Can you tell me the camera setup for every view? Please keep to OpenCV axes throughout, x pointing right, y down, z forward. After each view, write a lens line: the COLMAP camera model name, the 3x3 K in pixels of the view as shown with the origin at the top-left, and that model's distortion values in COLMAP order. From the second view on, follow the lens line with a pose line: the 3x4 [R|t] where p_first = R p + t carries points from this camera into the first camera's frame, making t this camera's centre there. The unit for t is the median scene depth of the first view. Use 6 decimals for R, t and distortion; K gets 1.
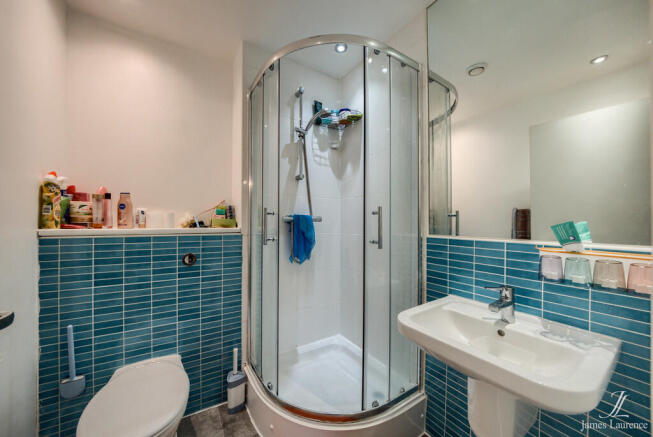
lens RADIAL K [[237.8, 0, 327.2], [0, 237.8, 210.8], [0, 0, 1]] dist [-0.006845, -0.000322]
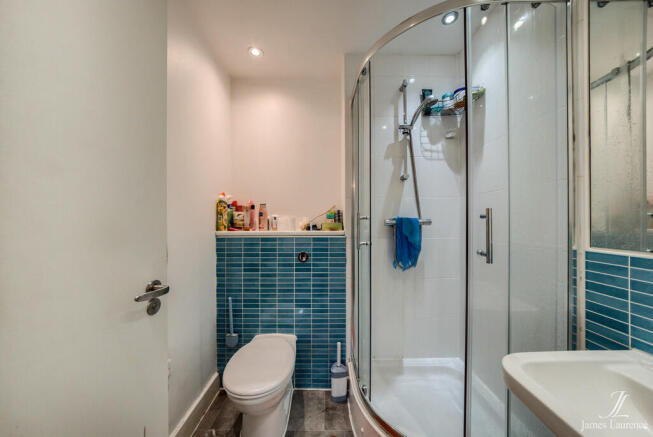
lens RADIAL K [[238.4, 0, 329.2], [0, 238.4, 210.2], [0, 0, 1]] dist [0.001640, -0.000030]
pose [[0.843987, -0.029977, -0.535526, 0.189296], [0.033138, 0.999444, -0.003721, -0.024219], [0.535339, -0.014606, 0.844511, 0.064531]]
